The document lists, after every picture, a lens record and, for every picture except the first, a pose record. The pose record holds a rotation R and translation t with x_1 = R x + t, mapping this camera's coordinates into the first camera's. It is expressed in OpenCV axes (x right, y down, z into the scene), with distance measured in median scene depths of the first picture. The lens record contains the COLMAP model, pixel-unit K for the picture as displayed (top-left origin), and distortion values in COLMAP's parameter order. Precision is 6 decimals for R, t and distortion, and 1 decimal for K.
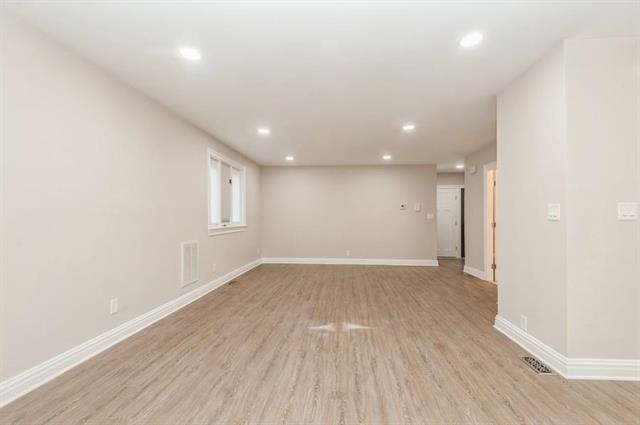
lens RADIAL K [[287.0, 0, 322.2], [0, 287.0, 216.7], [0, 0, 1]] dist [0.019396, -0.013971]
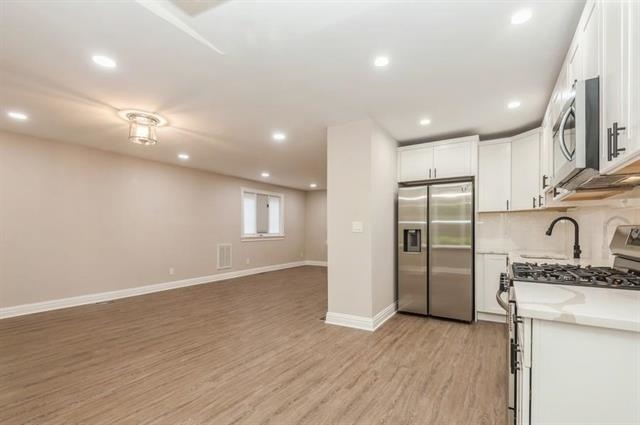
lens RADIAL K [[296.4, 0, 323.1], [0, 296.4, 226.4], [0, 0, 1]] dist [0.016757, -0.000843]
pose [[0.895049, -0.005084, -0.445938, 0.902801], [0.001935, 0.999970, -0.007518, -0.005534], [0.445963, 0.005866, 0.895032, -0.342312]]
